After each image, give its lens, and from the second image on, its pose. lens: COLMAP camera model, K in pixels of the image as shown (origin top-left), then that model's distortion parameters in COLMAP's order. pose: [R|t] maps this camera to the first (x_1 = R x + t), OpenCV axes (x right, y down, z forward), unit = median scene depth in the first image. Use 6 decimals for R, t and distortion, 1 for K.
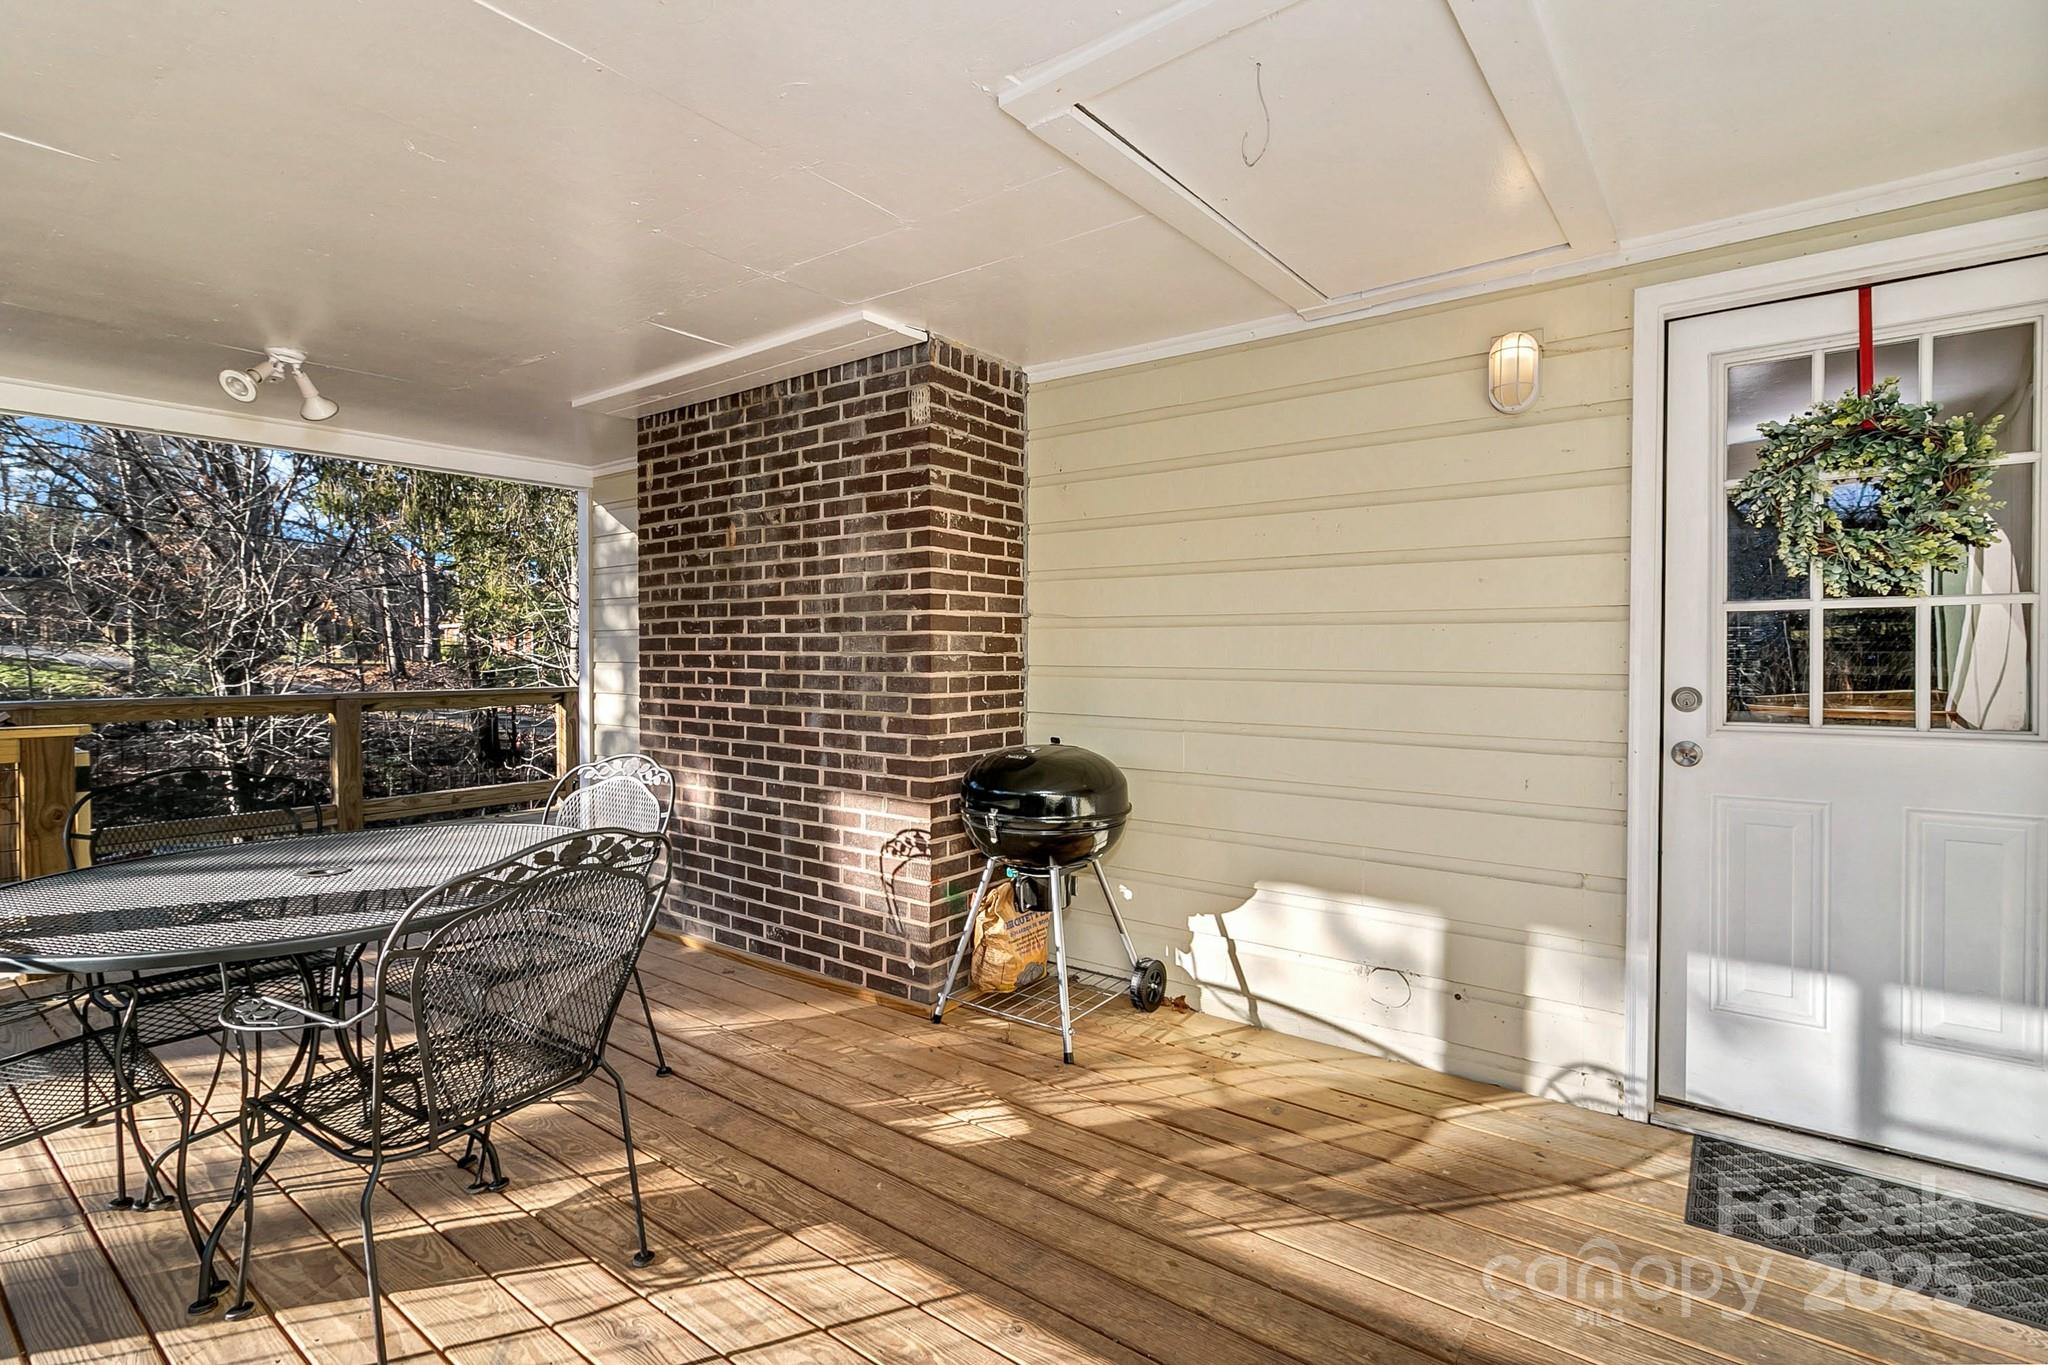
lens RADIAL K [[964.8, 0, 1022.8], [0, 964.8, 679.7], [0, 0, 1]] dist [-0.008813, 0.000413]
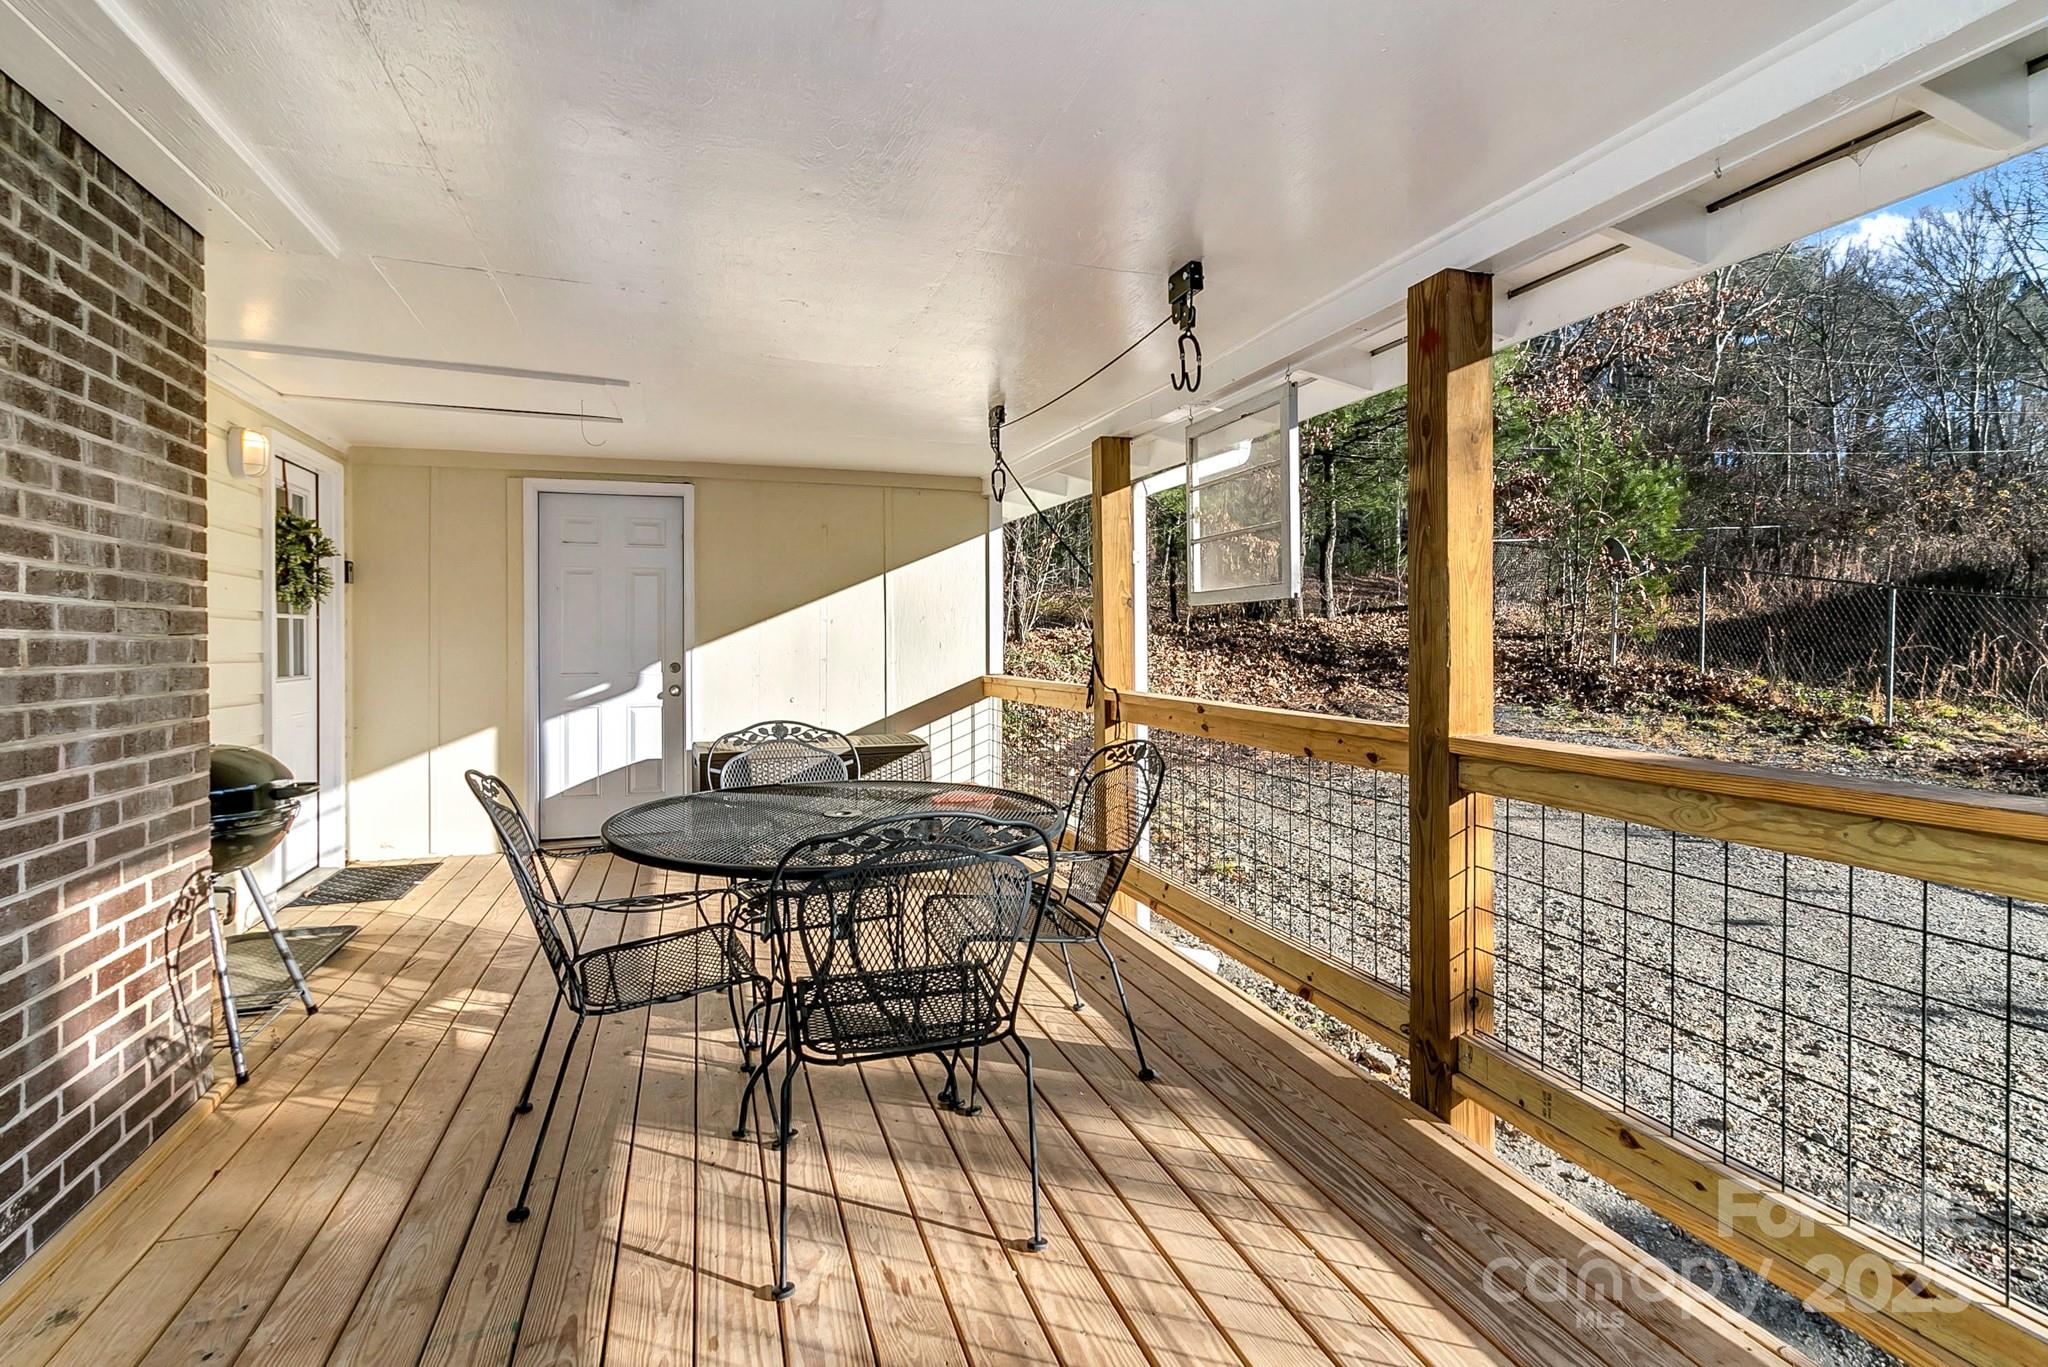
lens RADIAL K [[964.8, 0, 1022.7], [0, 964.8, 667.0], [0, 0, 1]] dist [-0.008813, 0.000413]
pose [[-0.835965, -0.006776, 0.548741, -1.002963], [0.011139, 0.999508, 0.029312, -0.019538], [-0.548670, 0.030616, -0.835478, 1.191020]]
